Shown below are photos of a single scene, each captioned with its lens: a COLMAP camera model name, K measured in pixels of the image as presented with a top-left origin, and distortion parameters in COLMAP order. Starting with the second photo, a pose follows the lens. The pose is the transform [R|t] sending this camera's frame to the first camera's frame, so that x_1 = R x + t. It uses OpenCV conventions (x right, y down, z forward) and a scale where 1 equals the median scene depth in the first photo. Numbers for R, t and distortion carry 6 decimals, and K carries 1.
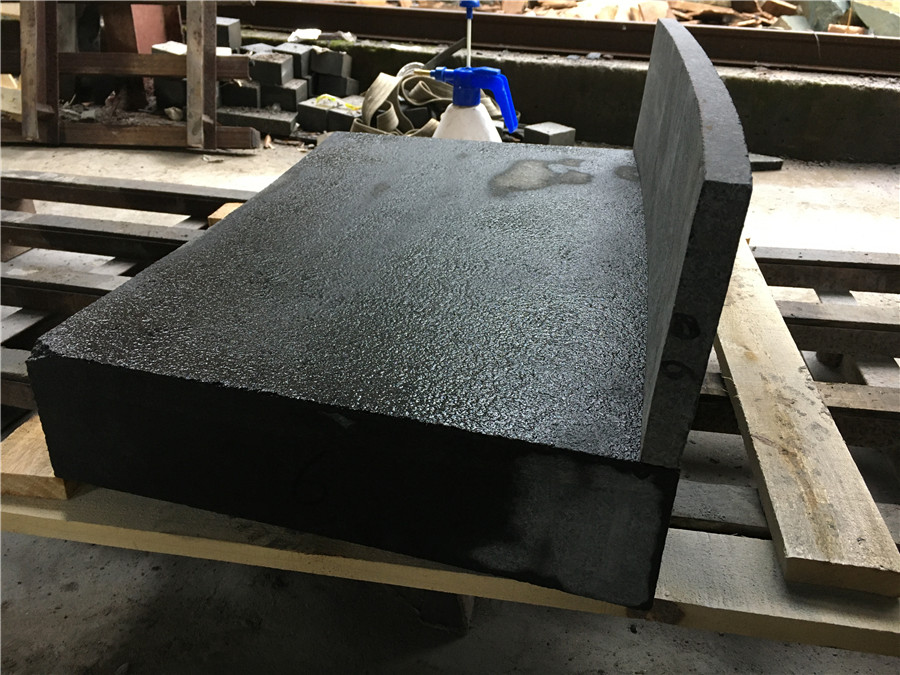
lens RADIAL K [[773.1, 0, 448.7], [0, 773.1, 339.3], [0, 0, 1]] dist [0.069326, -0.090797]
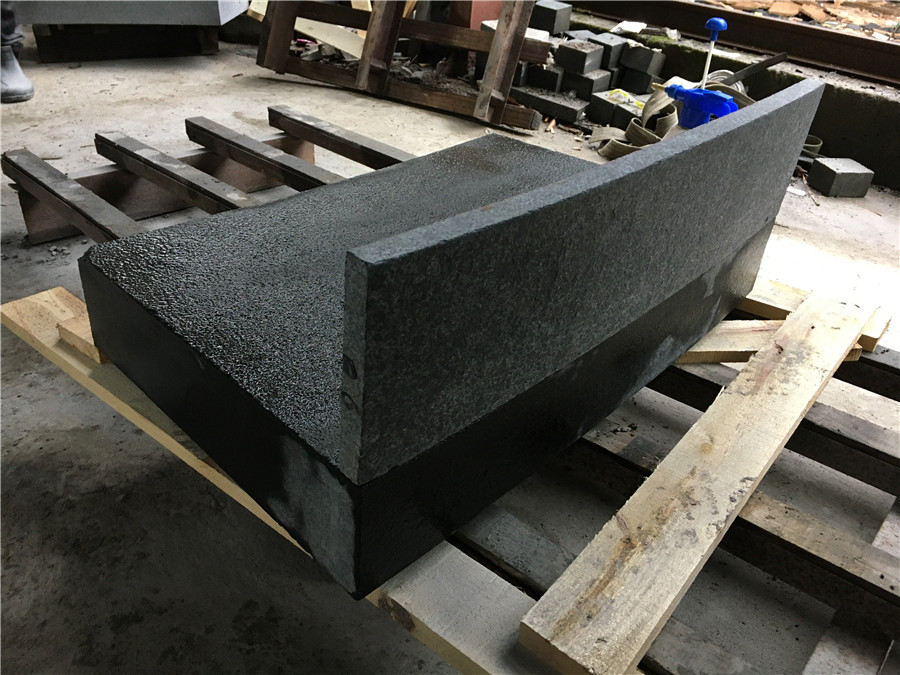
lens RADIAL K [[773.1, 0, 450.2], [0, 773.1, 338.5], [0, 0, 1]] dist [0.069326, -0.090797]
pose [[0.864836, 0.291590, -0.408698, 0.160046], [-0.278707, 0.955935, 0.092256, -0.036855], [0.417590, 0.034121, 0.907995, -0.000464]]
